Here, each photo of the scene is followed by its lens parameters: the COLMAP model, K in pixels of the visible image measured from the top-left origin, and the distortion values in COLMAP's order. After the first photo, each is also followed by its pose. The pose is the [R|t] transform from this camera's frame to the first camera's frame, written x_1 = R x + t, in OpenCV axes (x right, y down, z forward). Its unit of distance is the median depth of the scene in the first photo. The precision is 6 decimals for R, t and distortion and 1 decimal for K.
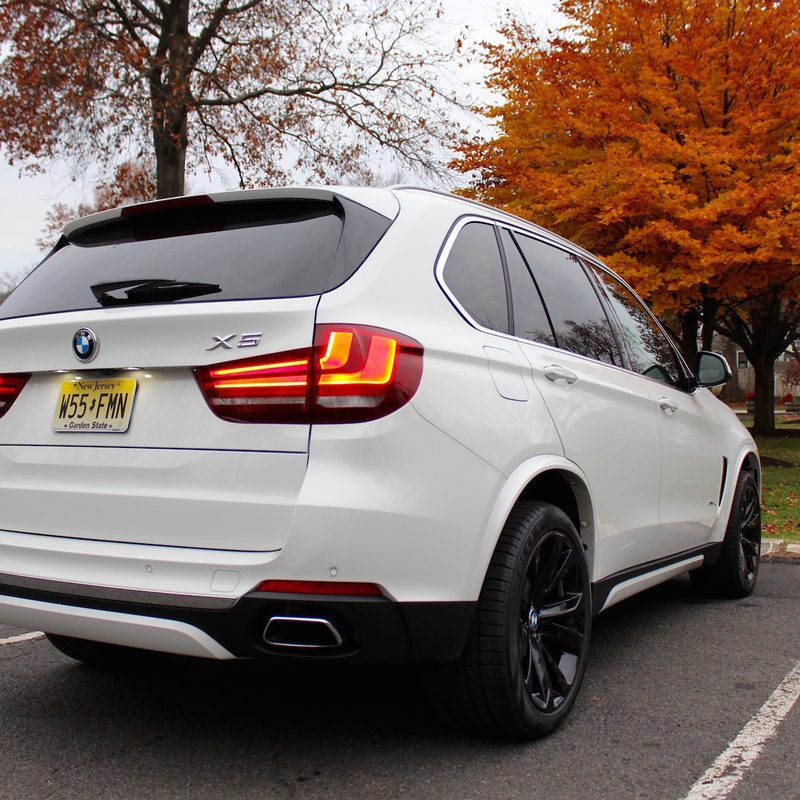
lens RADIAL K [[1052.5, 0, 392.1], [0, 1052.5, 401.3], [0, 0, 1]] dist [-0.154140, 0.113232]
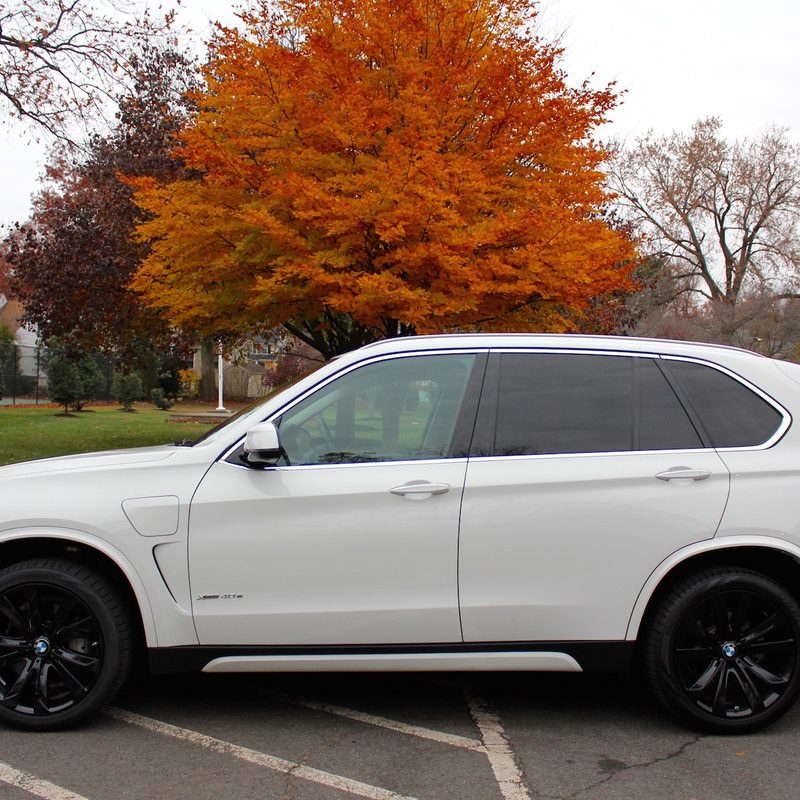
lens RADIAL K [[1003.6, 0, 386.2], [0, 1003.6, 400.0], [0, 0, 1]] dist [-0.148906, 0.091317]
pose [[0.846629, 0.020425, 0.531791, -1.149998], [-0.024553, 0.999698, 0.000693, -0.110627], [-0.531617, -0.013643, 0.846875, 0.940056]]
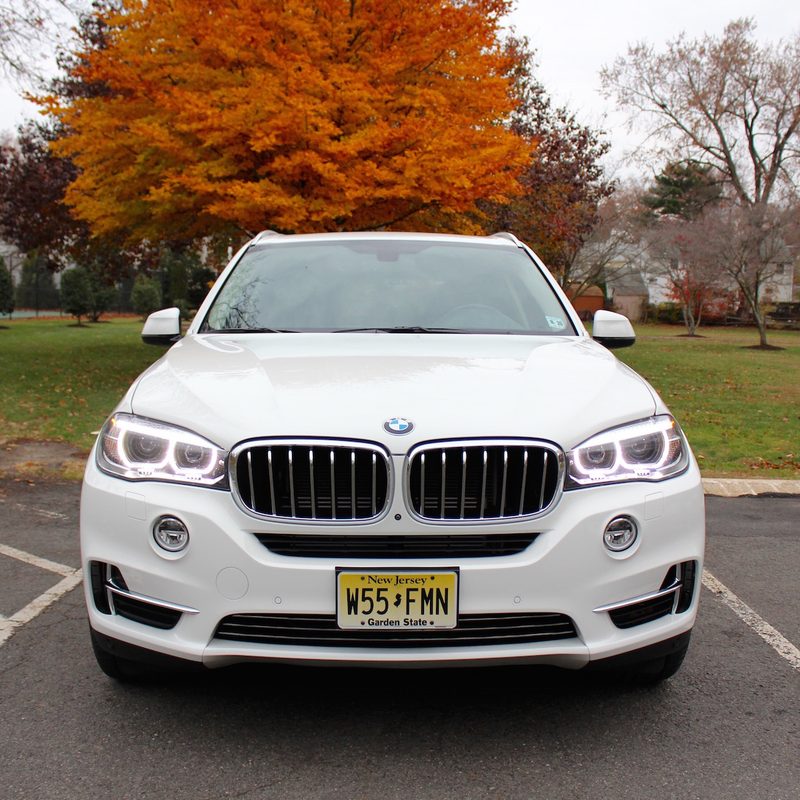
lens RADIAL K [[1003.6, 0, 386.2], [0, 1003.6, 400.0], [0, 0, 1]] dist [-0.148906, 0.091317]
pose [[0.878940, -0.025657, 0.476242, -0.614493], [-0.019321, 0.995817, 0.089308, -0.080026], [-0.476541, -0.087698, 0.874767, 0.347376]]
